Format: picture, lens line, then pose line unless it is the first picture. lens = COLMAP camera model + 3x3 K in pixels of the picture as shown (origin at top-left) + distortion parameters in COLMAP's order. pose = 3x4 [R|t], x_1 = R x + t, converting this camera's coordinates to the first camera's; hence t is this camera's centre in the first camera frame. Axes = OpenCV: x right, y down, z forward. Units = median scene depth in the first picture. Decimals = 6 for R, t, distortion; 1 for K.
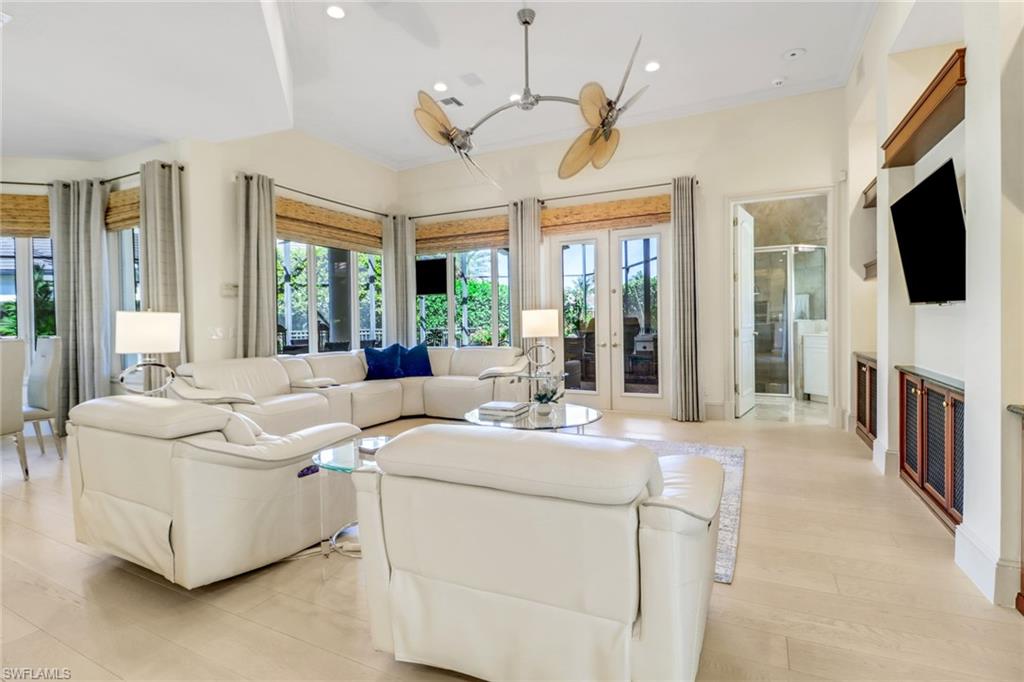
lens RADIAL K [[492.8, 0, 510.3], [0, 492.8, 317.9], [0, 0, 1]] dist [0.000338, -0.015274]
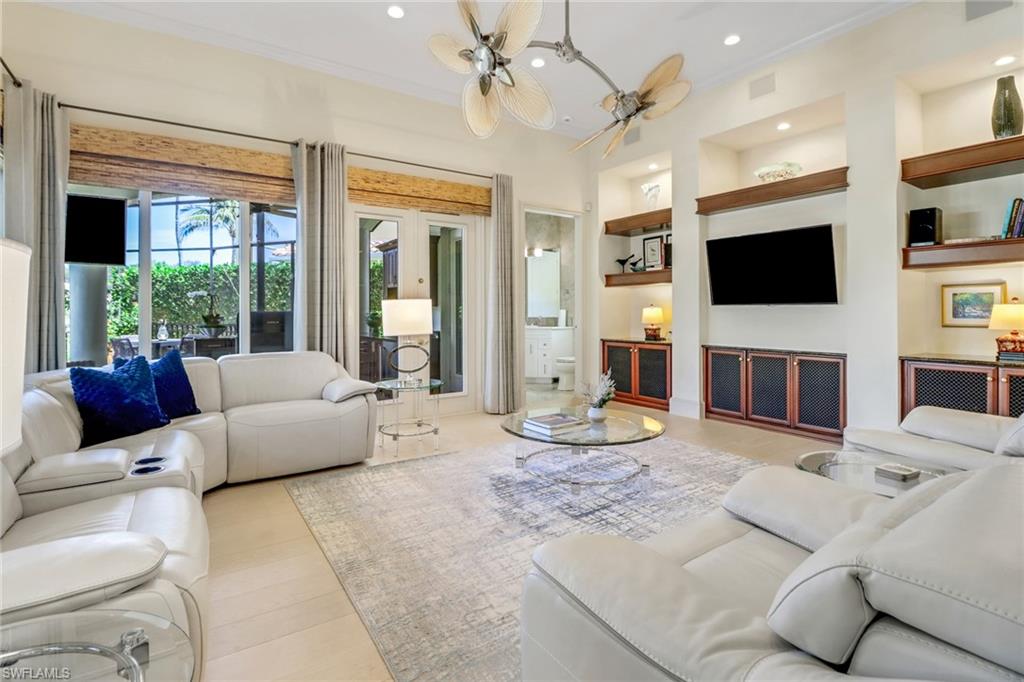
lens RADIAL K [[492.8, 0, 510.3], [0, 492.8, 317.9], [0, 0, 1]] dist [0.000338, -0.015274]
pose [[0.497485, 0.005963, 0.867452, -0.461175], [-0.009010, 0.999958, -0.001707, 0.011269], [-0.867426, -0.006967, 0.497518, 0.414300]]
